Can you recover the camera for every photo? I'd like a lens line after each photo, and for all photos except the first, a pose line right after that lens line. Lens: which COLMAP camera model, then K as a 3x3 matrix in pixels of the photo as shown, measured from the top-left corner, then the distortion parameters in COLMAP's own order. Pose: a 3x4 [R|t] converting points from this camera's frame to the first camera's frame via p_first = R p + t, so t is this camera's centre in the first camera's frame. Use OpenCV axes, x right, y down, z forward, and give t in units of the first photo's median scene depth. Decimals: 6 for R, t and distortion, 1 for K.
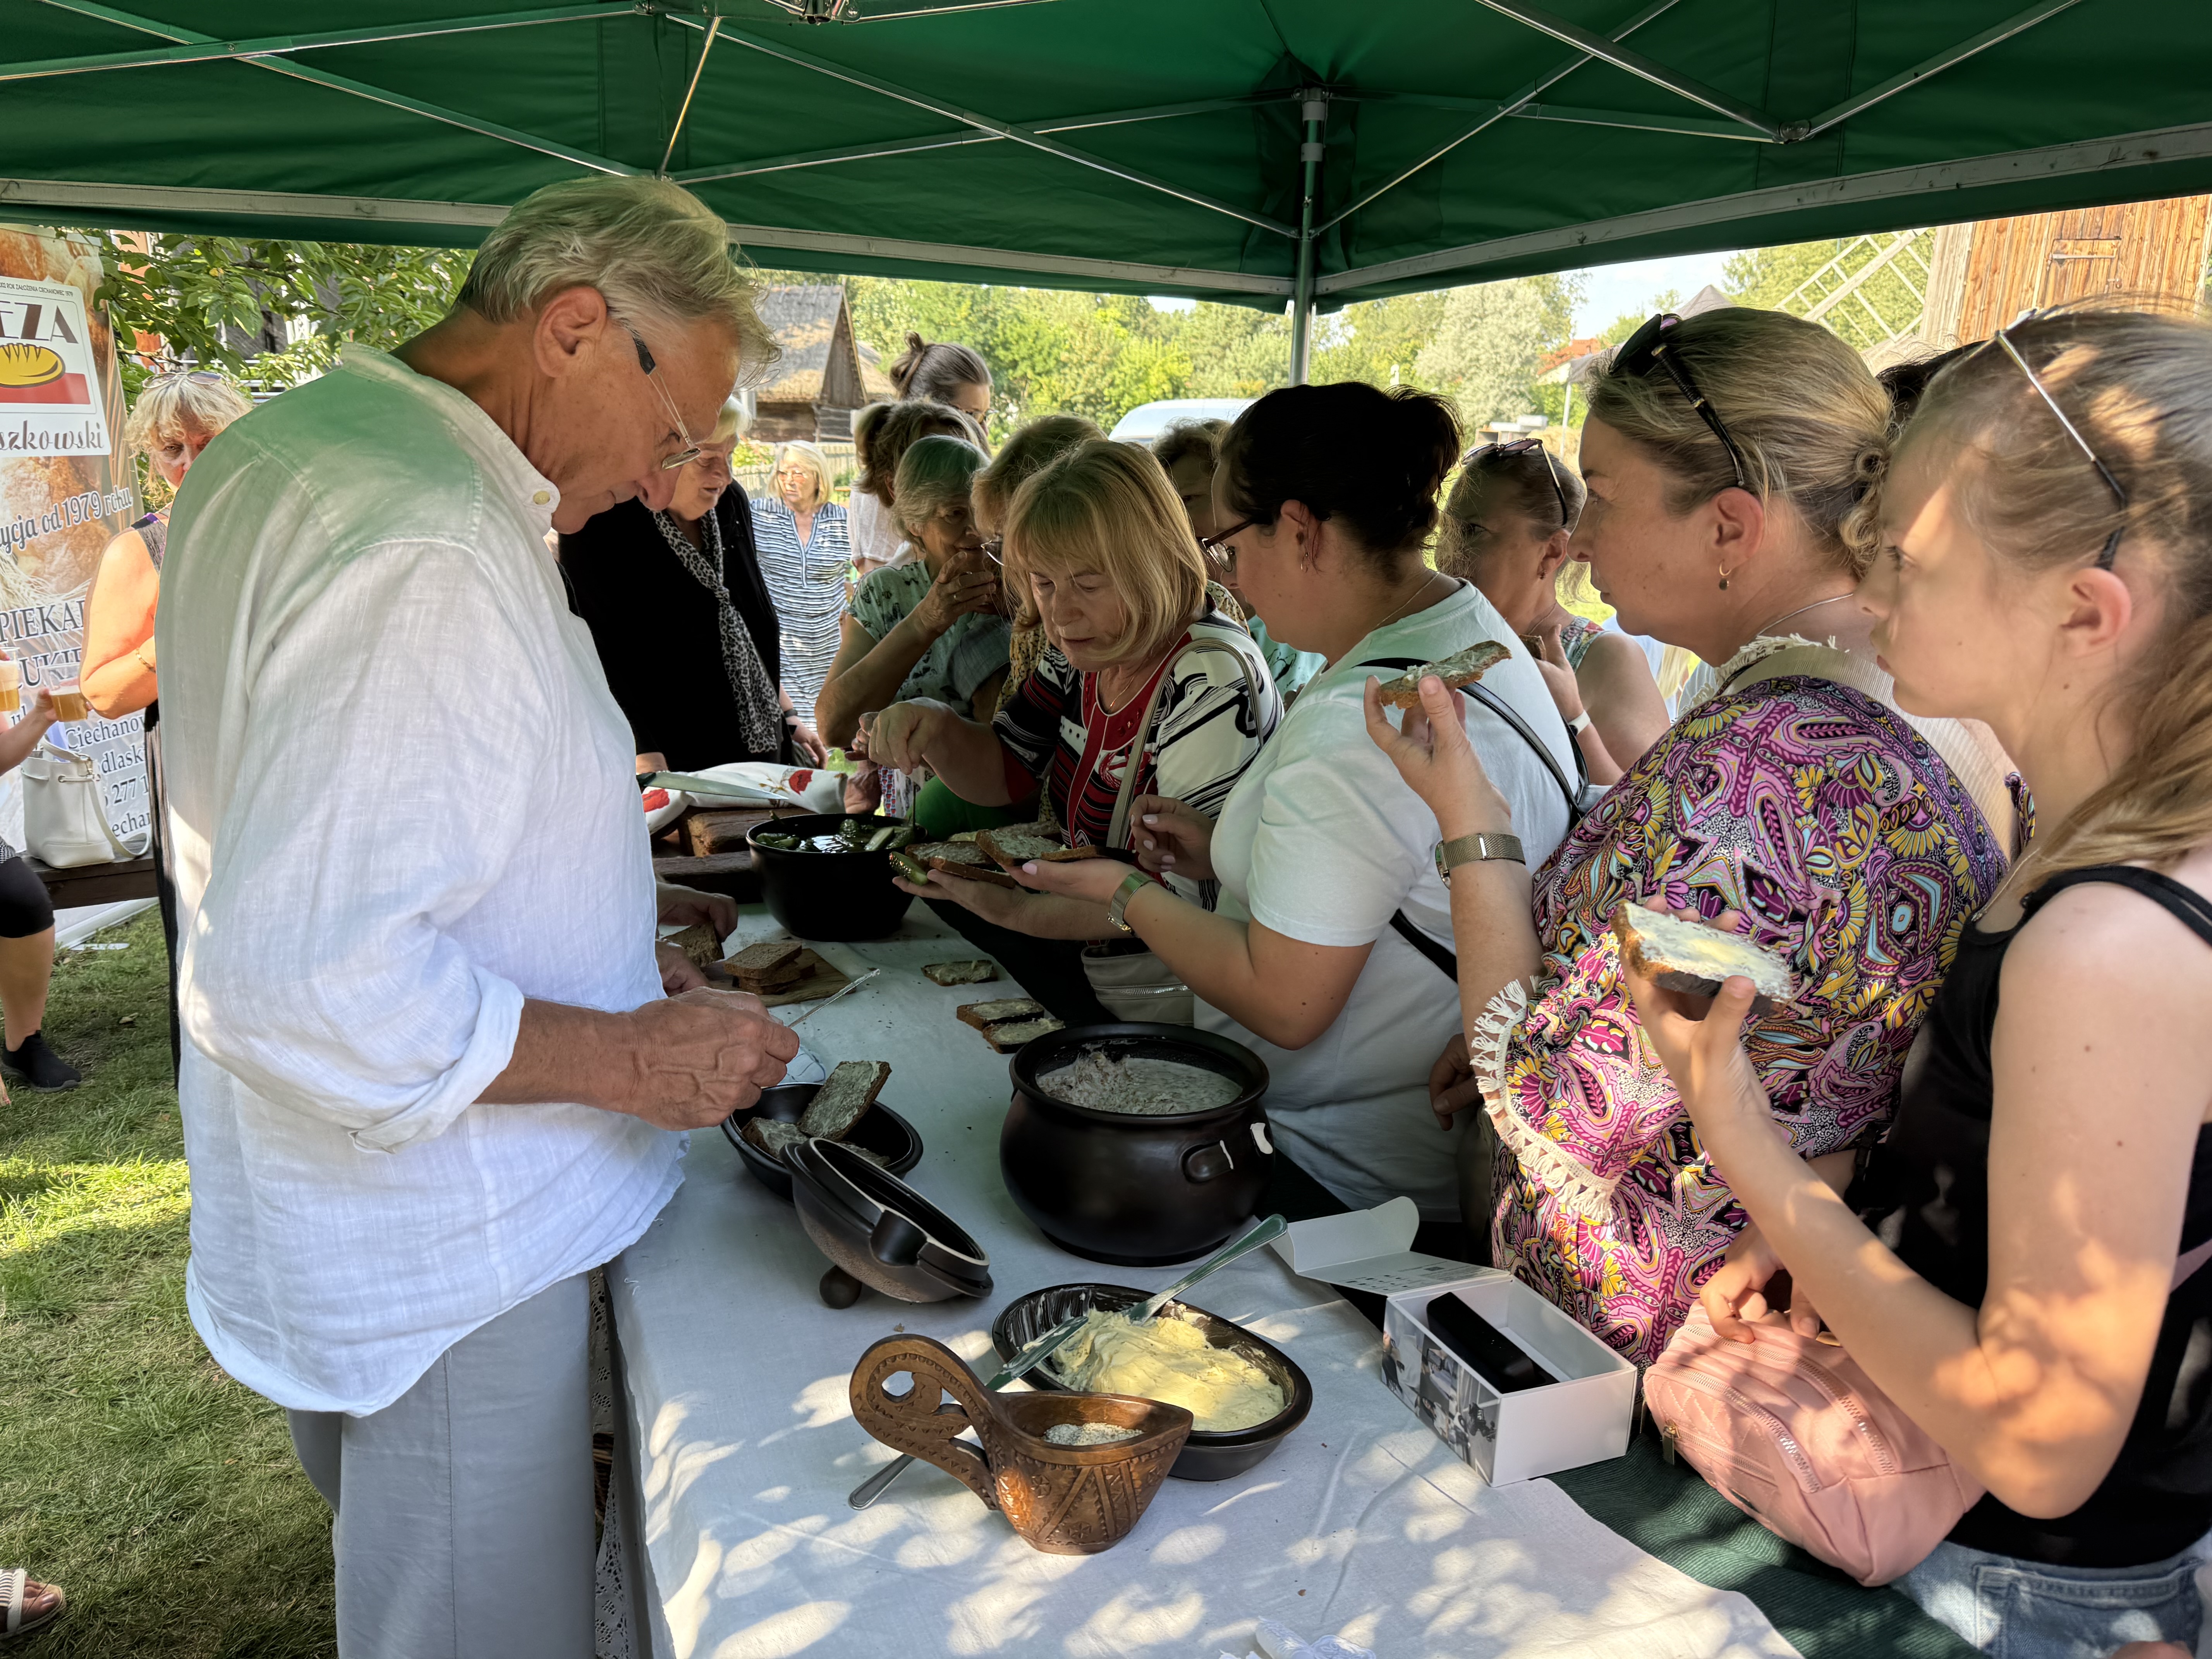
lens RADIAL K [[1553.2, 0, 1112.2], [0, 1553.2, 823.3], [0, 0, 1]] dist [0.004670, -0.009830]
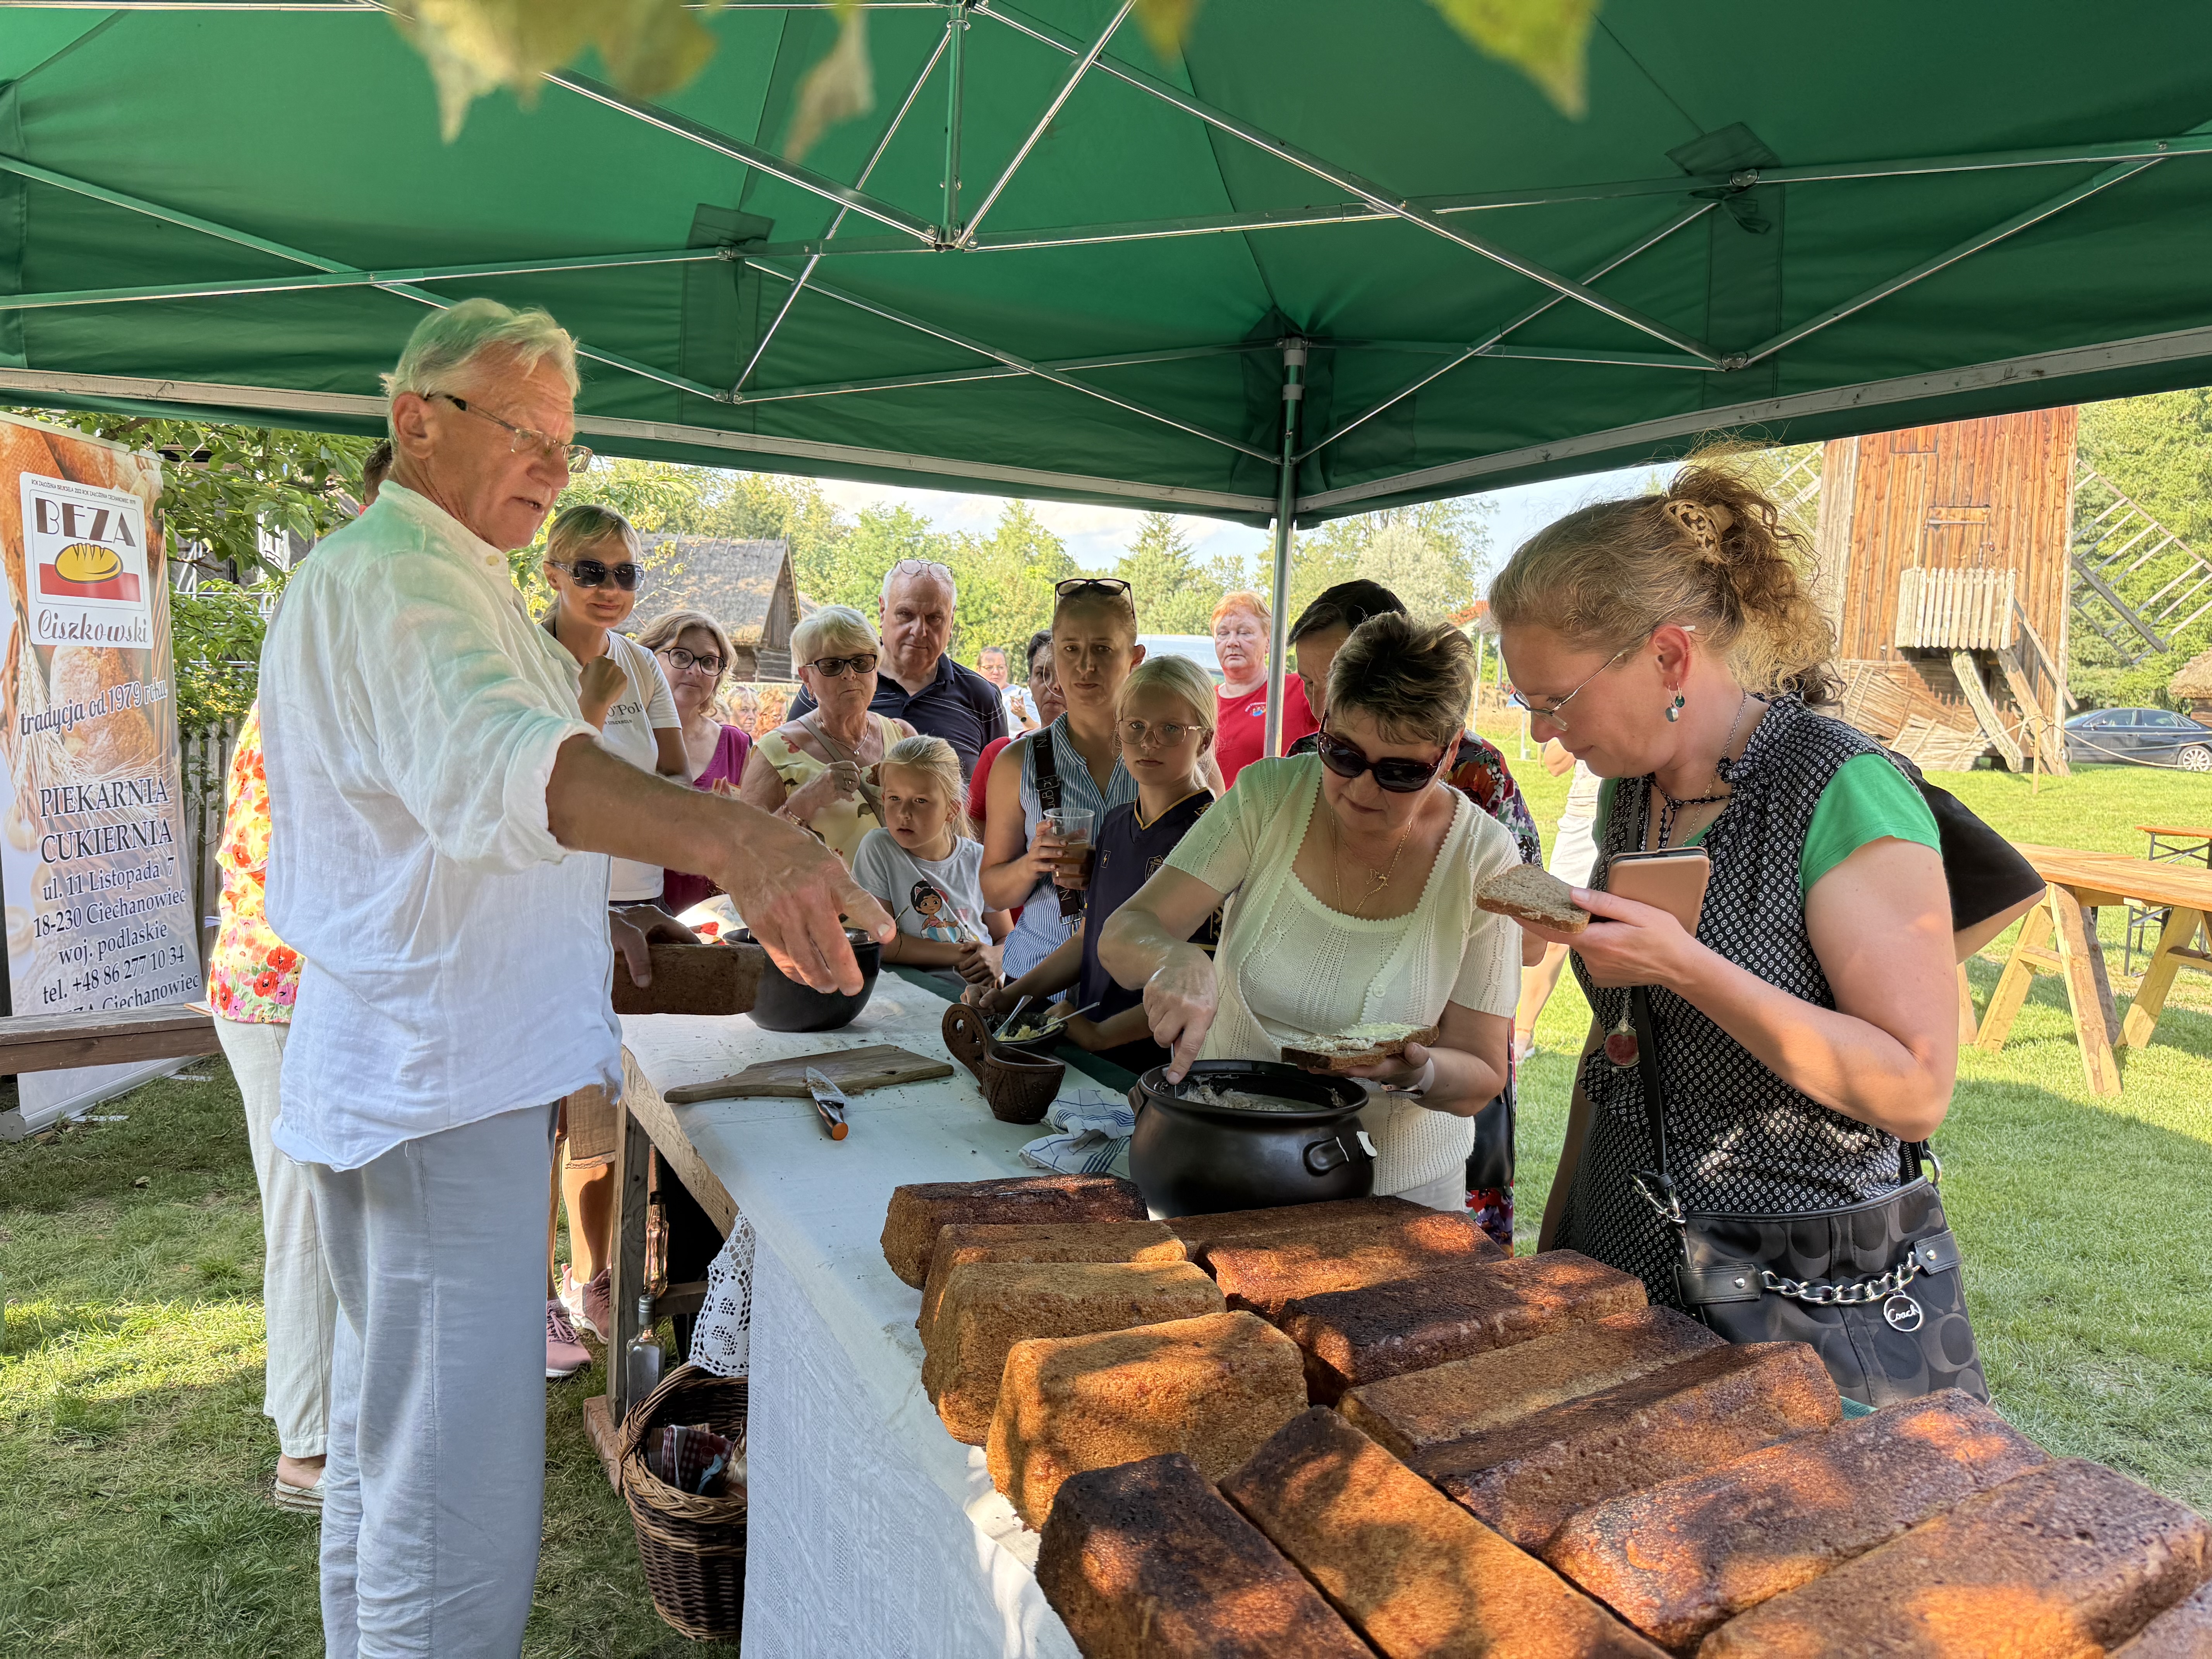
lens RADIAL K [[1542.0, 0, 1075.3], [0, 1542.0, 818.5], [0, 0, 1]] dist [0.034758, -0.048383]
pose [[0.999608, 0.009916, 0.026163, -0.140478], [-0.005648, 0.987355, -0.158426, 0.138126], [-0.027403, 0.158216, 0.987024, -0.150359]]
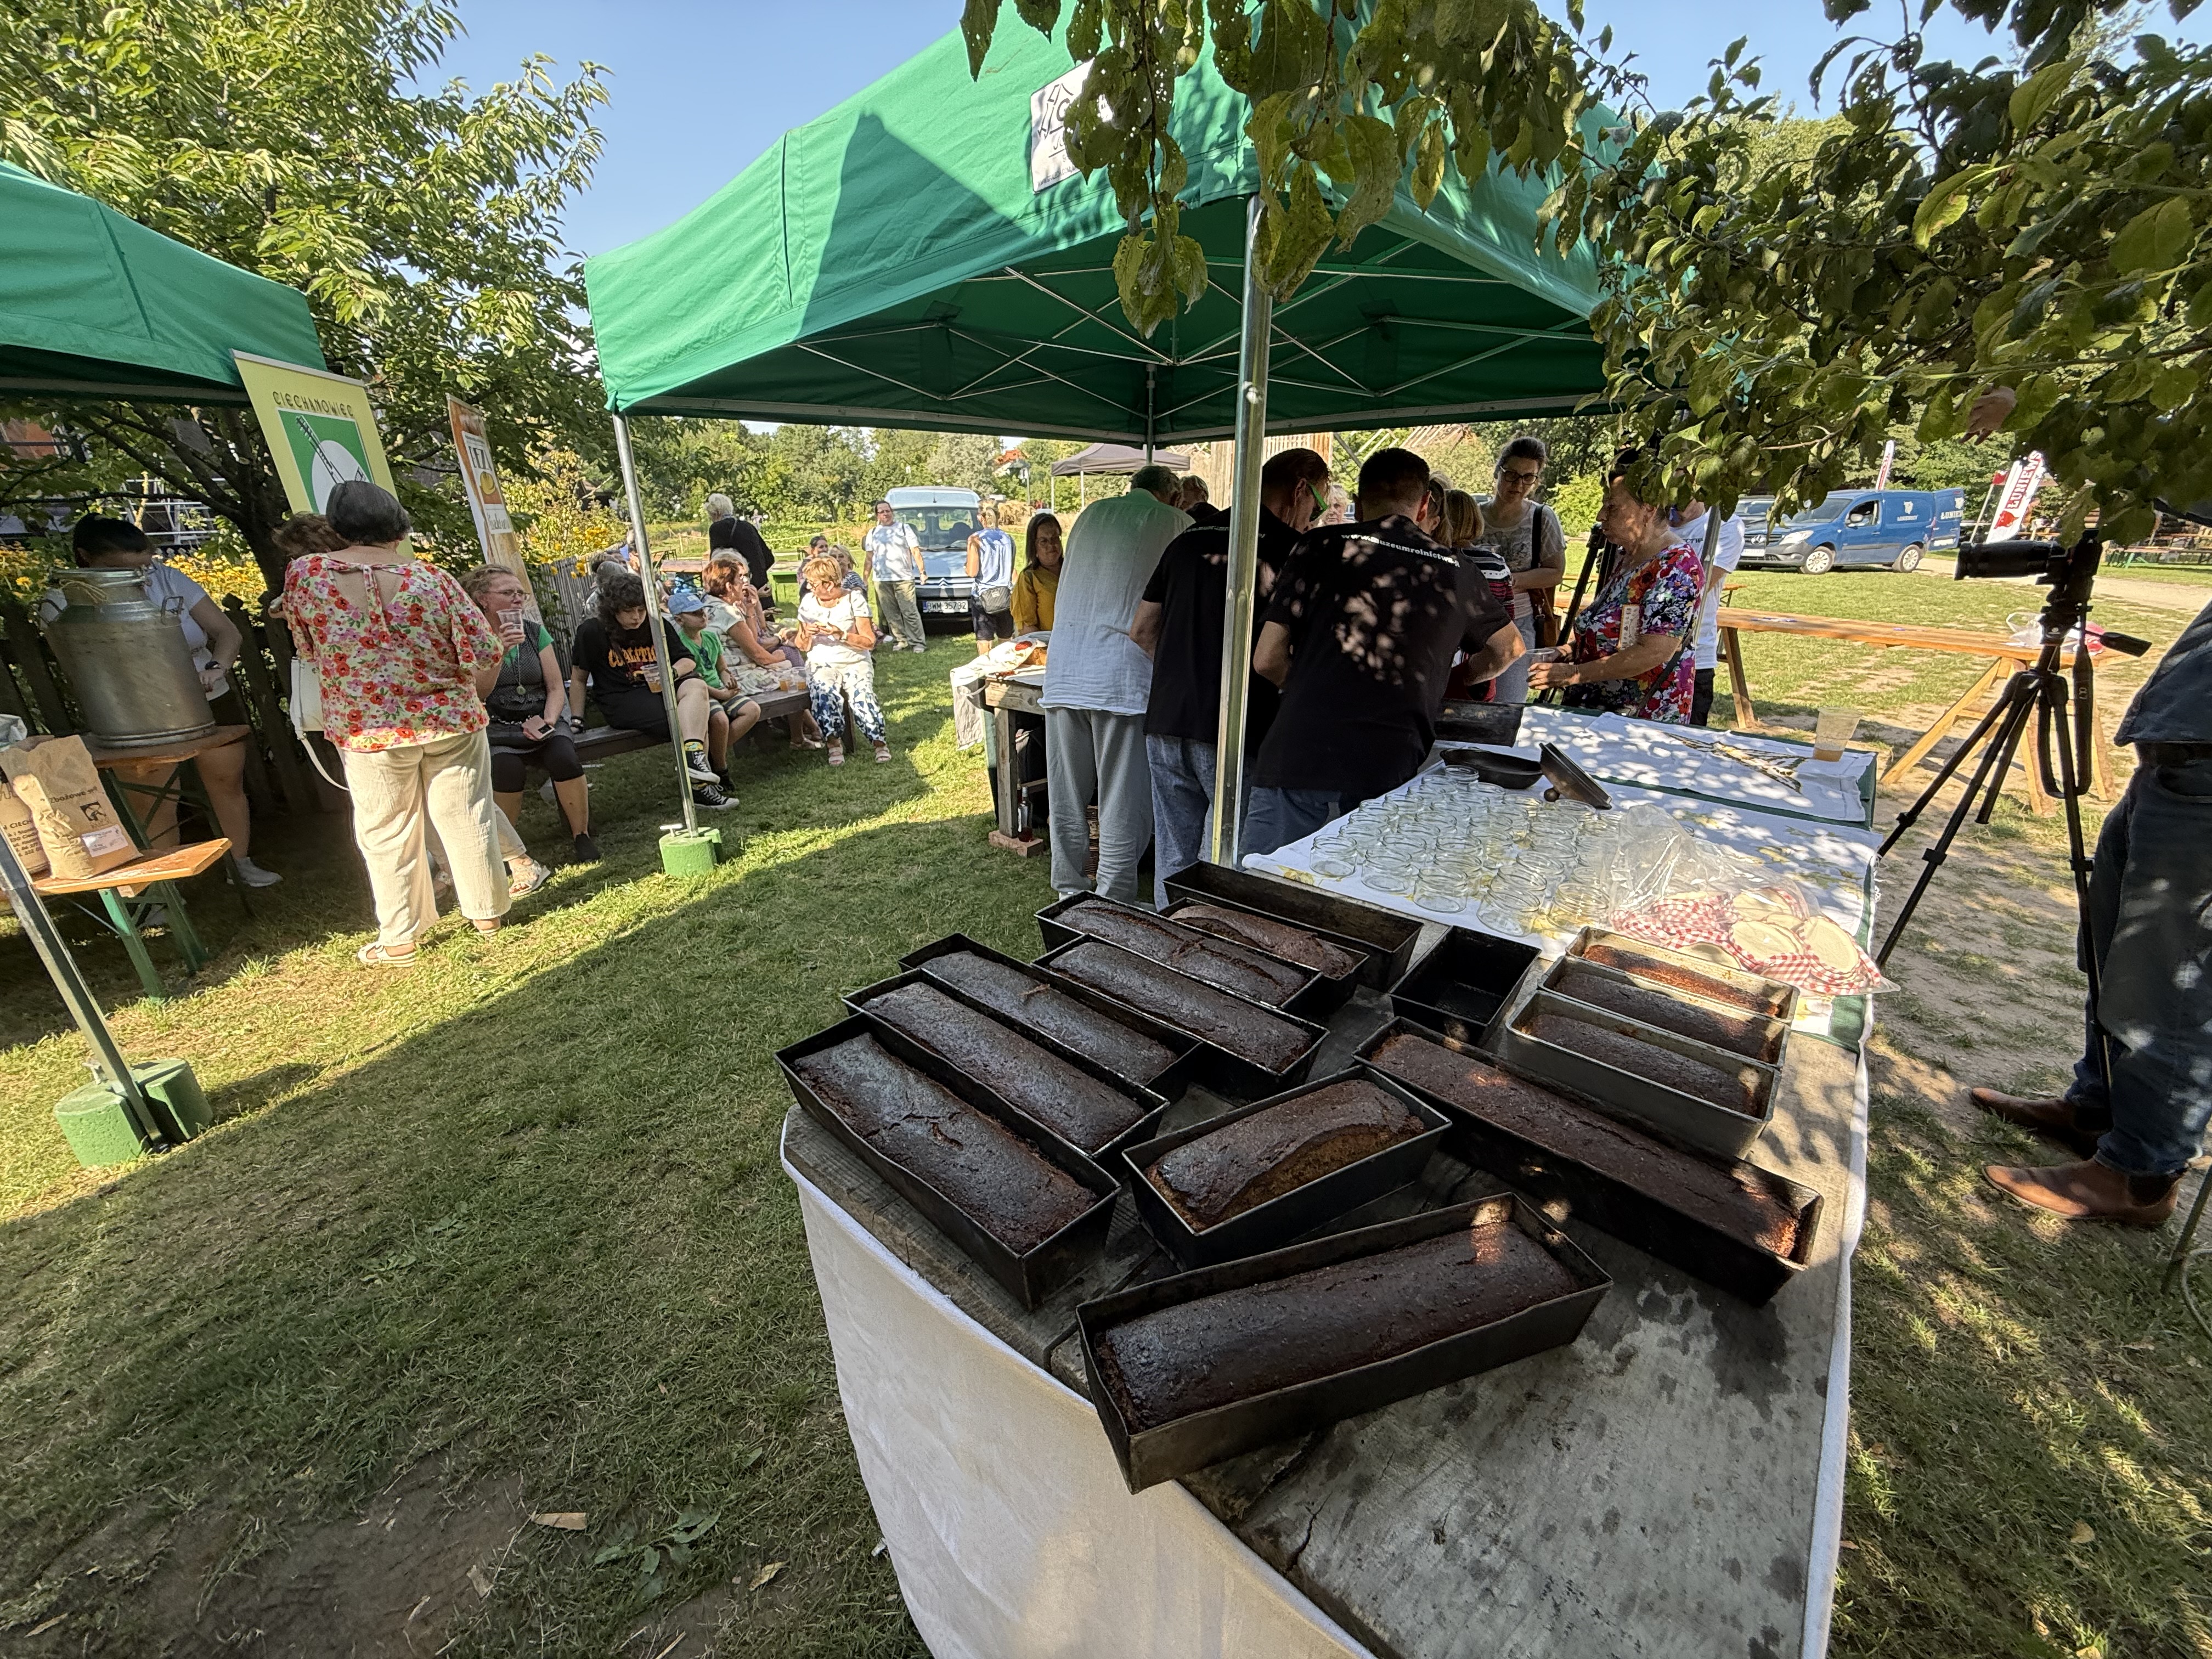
lens RADIAL K [[870.8, 0, 1098.1], [0, 870.8, 832.6], [0, 0, 1]] dist [-0.003812, 0.000148]
pose [[0.928450, -0.157905, 0.336225, -1.346044], [0.119494, 0.984000, 0.132155, 0.219055], [-0.351713, -0.082522, 0.932463, -0.863098]]
